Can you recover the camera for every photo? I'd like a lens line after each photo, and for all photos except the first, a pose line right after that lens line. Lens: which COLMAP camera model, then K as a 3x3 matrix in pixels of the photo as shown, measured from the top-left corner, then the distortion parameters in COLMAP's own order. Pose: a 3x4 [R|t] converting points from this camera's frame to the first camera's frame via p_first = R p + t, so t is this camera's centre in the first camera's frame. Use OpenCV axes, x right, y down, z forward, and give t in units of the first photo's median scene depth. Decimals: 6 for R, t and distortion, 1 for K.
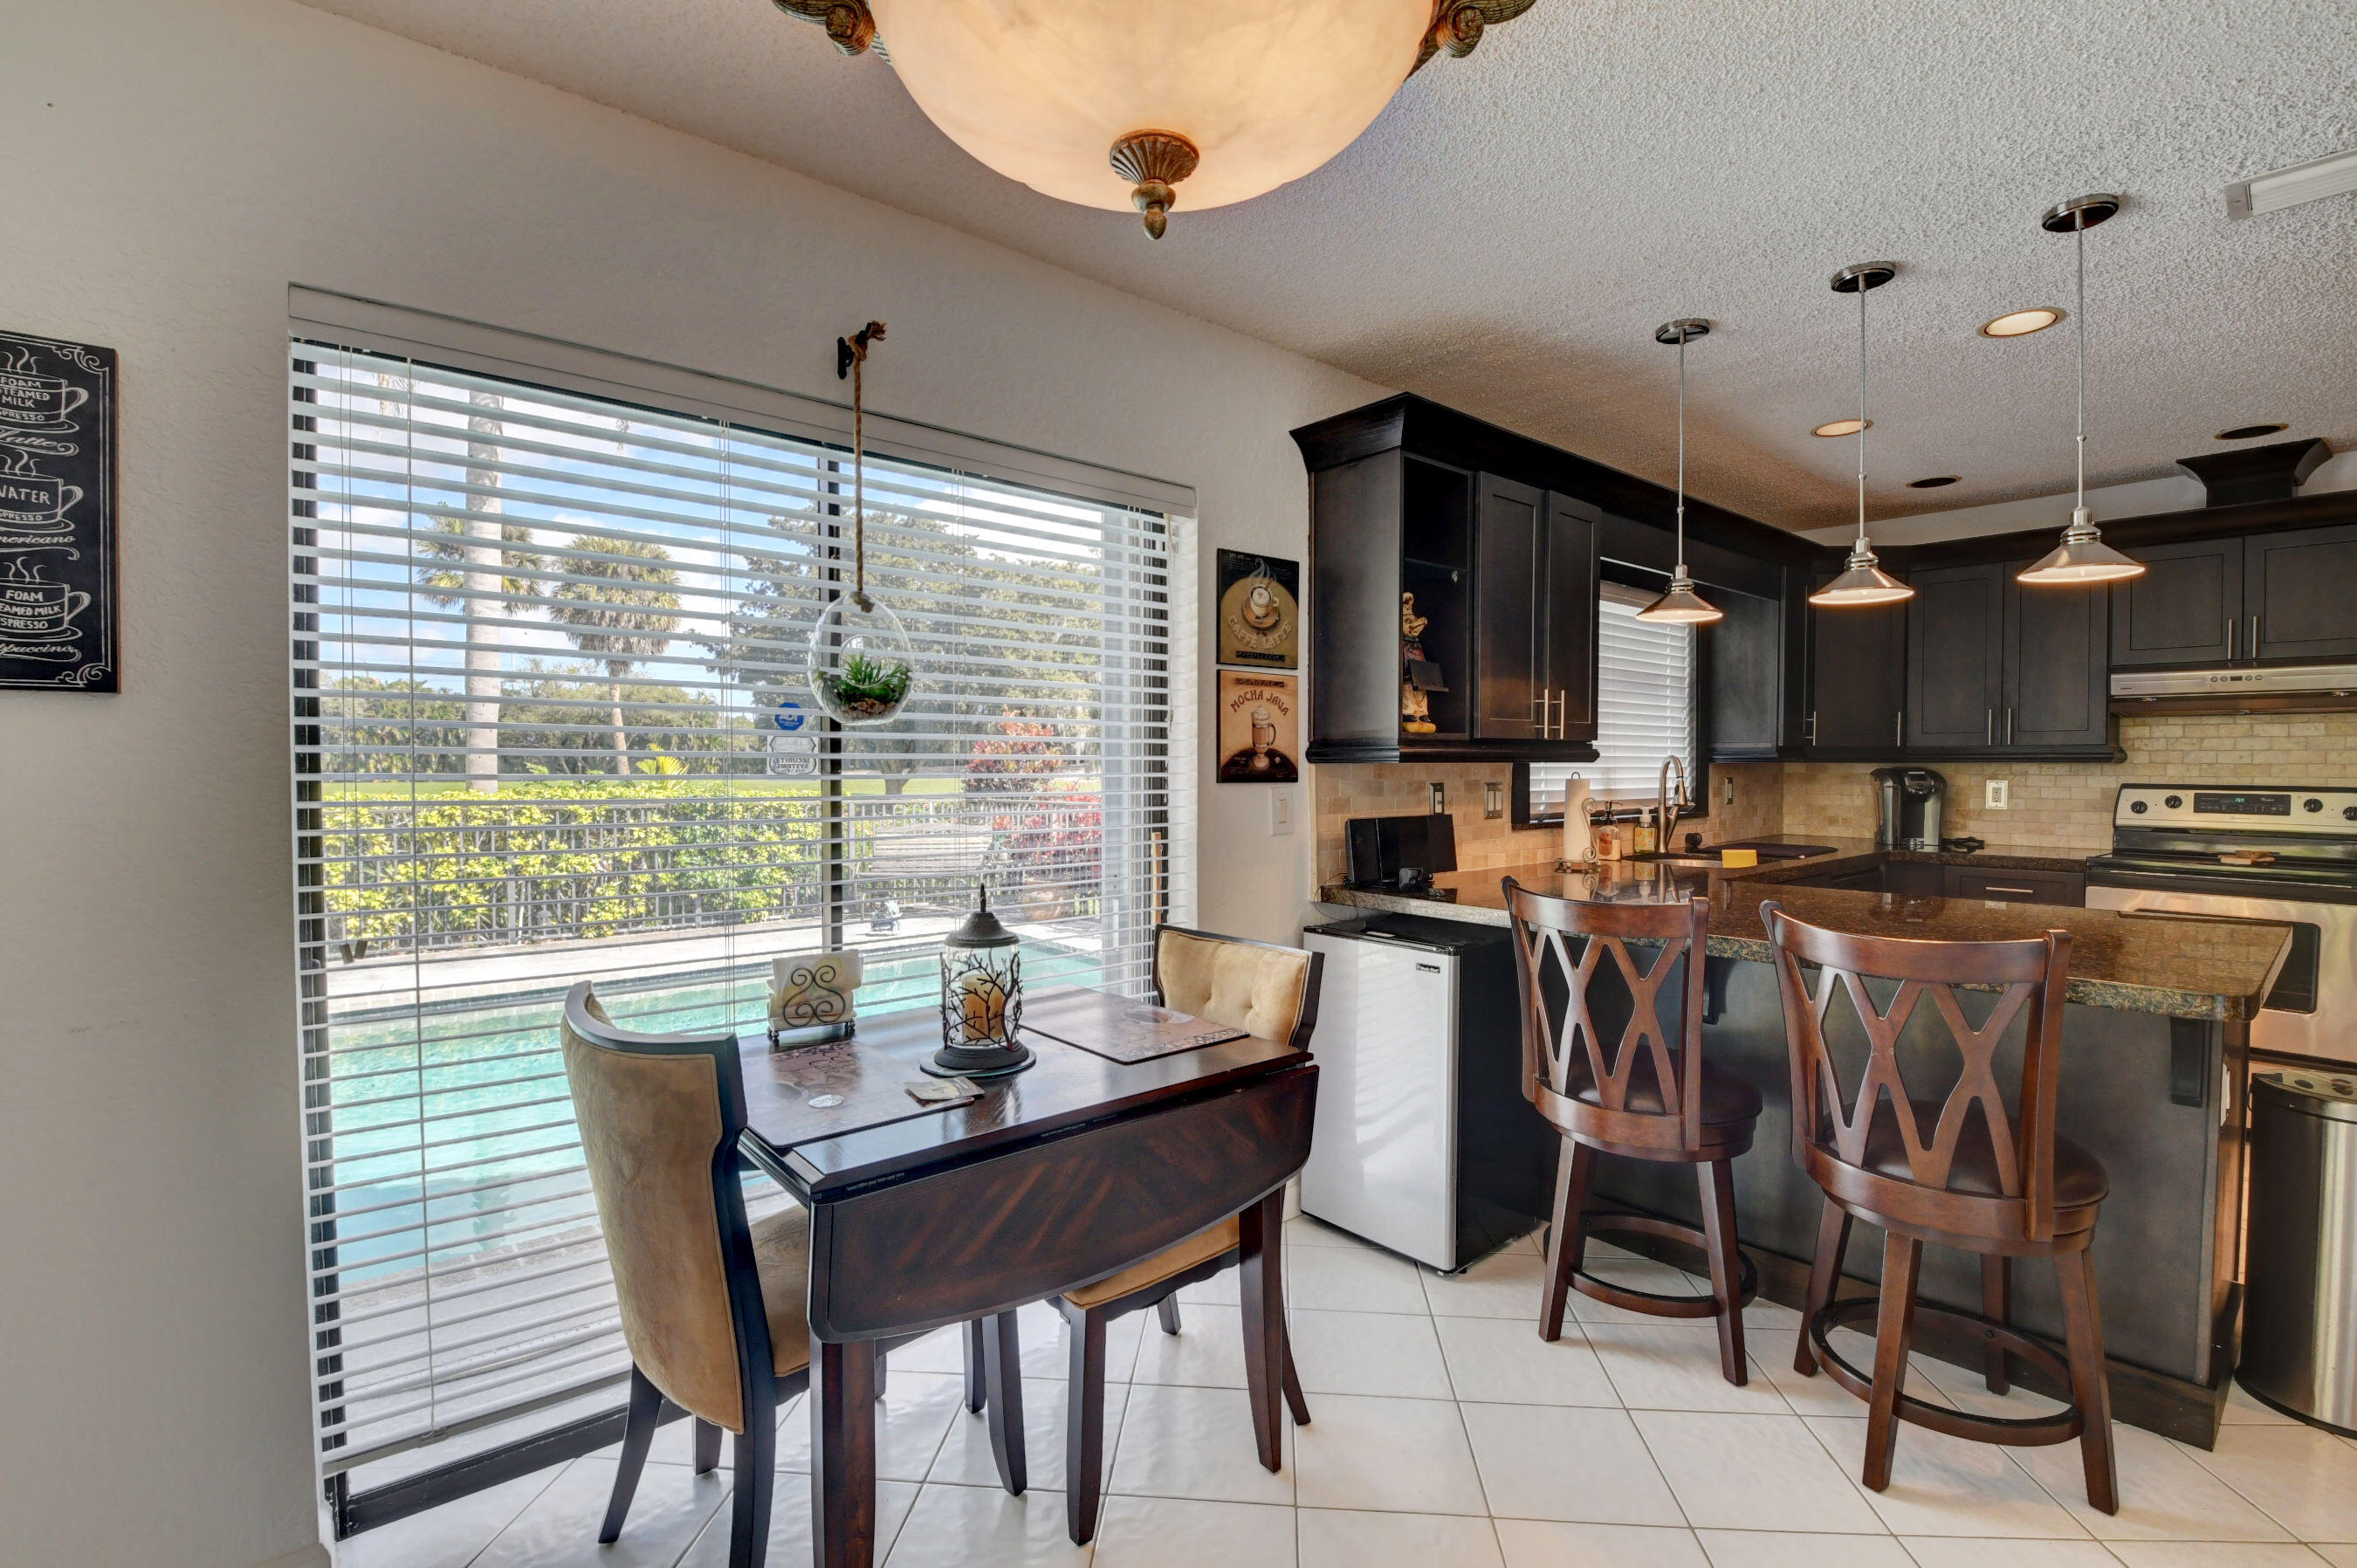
lens RADIAL K [[1028.1, 0, 1174.0], [0, 1028.1, 786.9], [0, 0, 1]] dist [-0.010150, -0.014955]
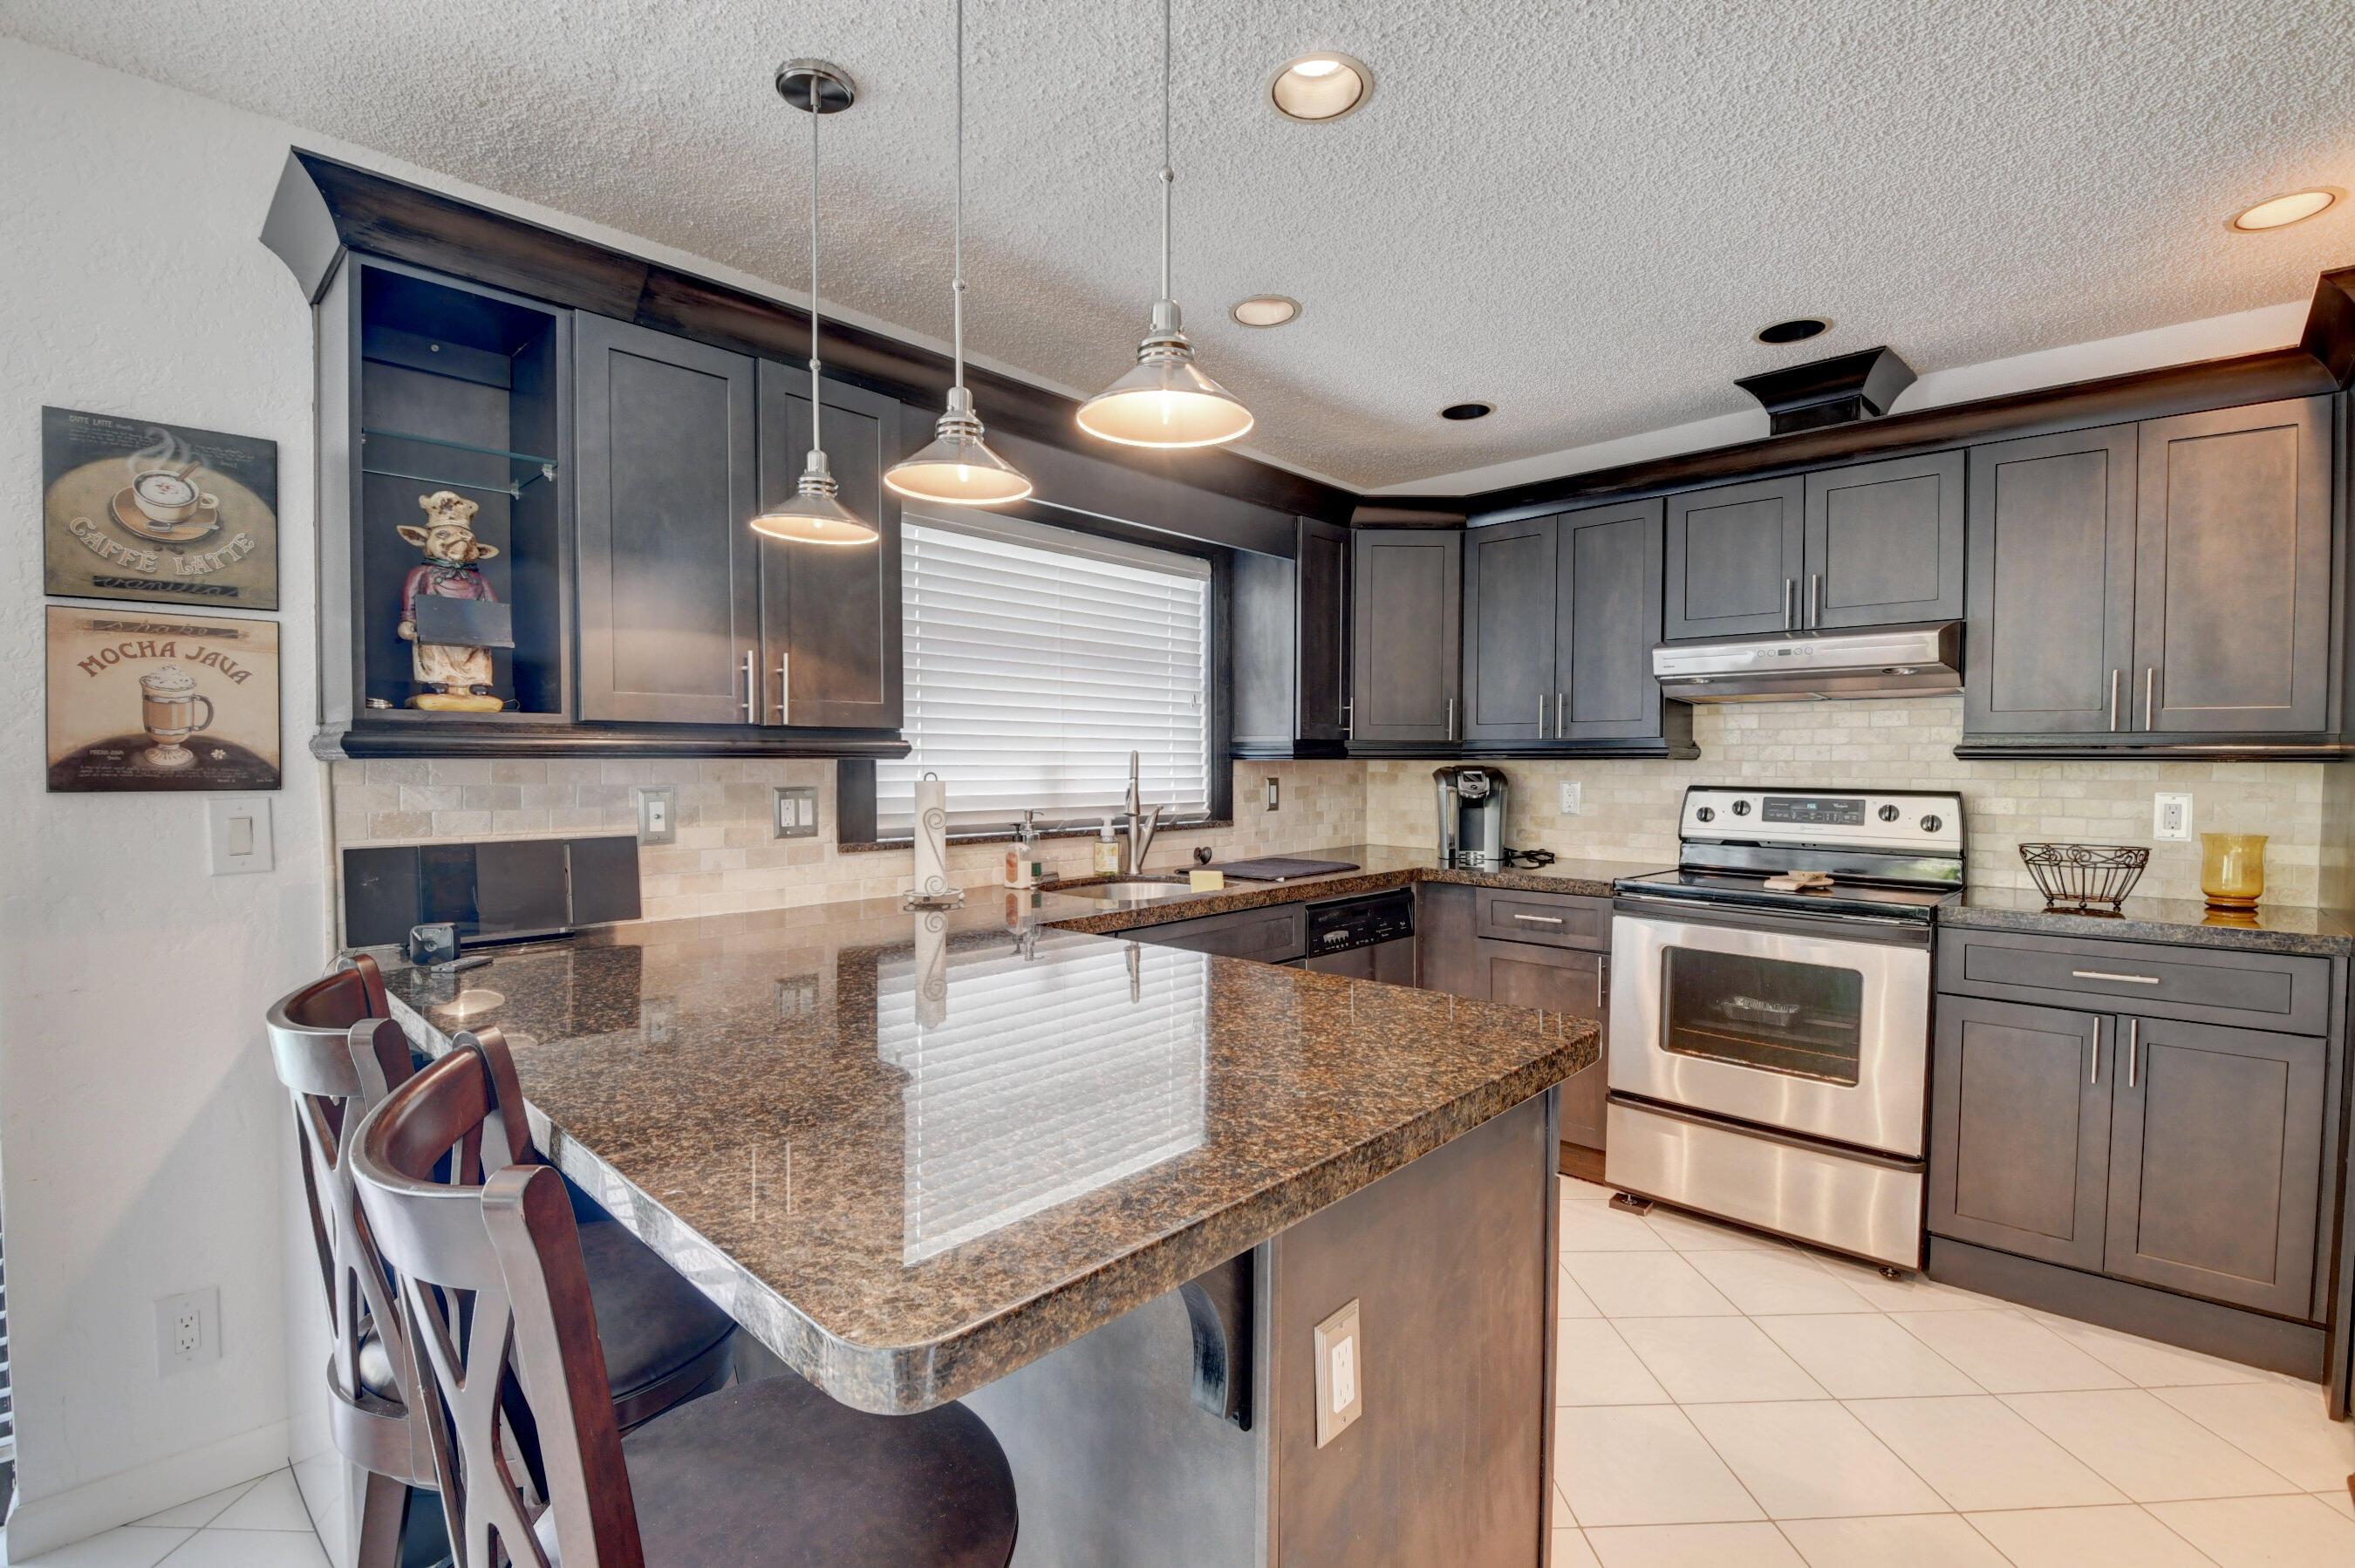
lens RADIAL K [[1027.1, 0, 1173.0], [0, 1027.1, 786.9], [0, 0, 1]] dist [-0.010150, -0.014955]
pose [[0.992113, -0.002229, 0.125326, 0.445406], [0.001977, 0.999996, 0.002137, -0.004926], [-0.125331, -0.001872, 0.992113, 0.239005]]
